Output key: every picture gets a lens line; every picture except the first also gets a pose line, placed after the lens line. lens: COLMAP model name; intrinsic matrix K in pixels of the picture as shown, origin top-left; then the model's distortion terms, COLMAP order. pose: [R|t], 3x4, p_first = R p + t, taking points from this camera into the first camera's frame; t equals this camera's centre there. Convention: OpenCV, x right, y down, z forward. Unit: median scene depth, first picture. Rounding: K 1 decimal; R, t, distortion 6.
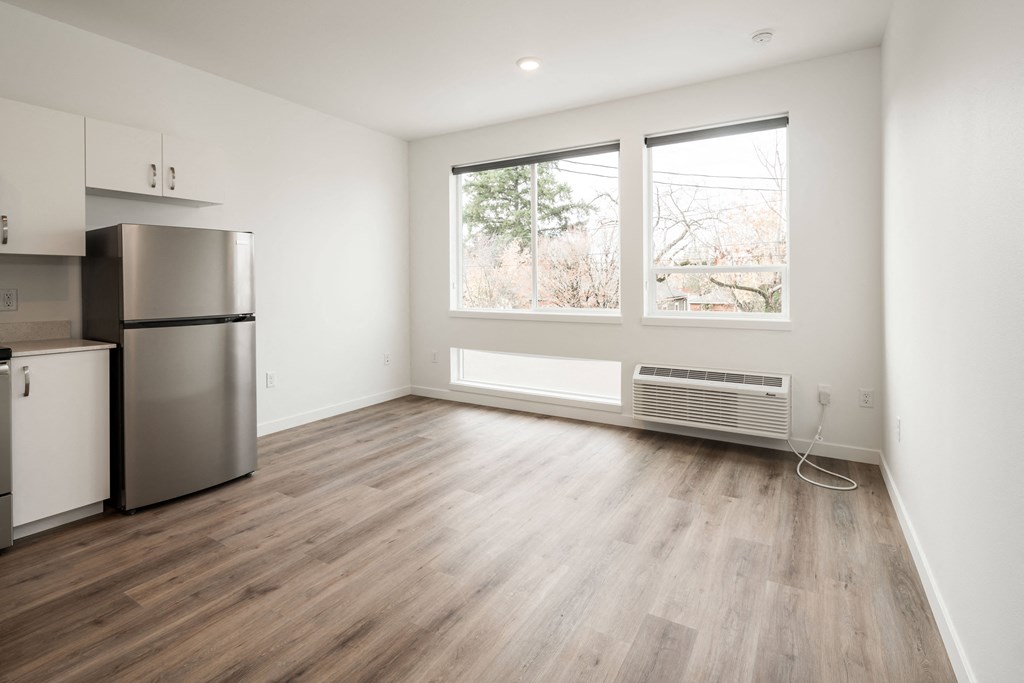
lens RADIAL K [[480.0, 0, 515.1], [0, 480.0, 280.3], [0, 0, 1]] dist [-0.000360, -0.000176]
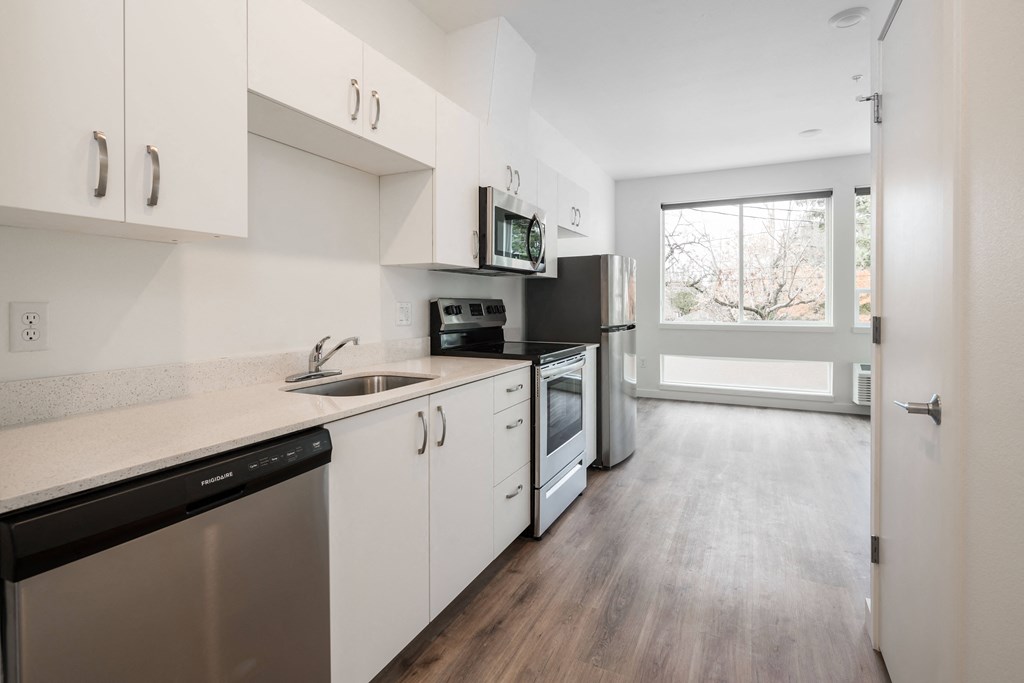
lens RADIAL K [[457.0, 0, 508.1], [0, 457.0, 322.7], [0, 0, 1]] dist [-0.001587, -0.000095]
pose [[0.999117, 0.000392, 0.042001, -0.821350], [-0.002417, 0.998837, 0.048163, 0.007642], [-0.041933, -0.048222, 0.997956, -0.208652]]
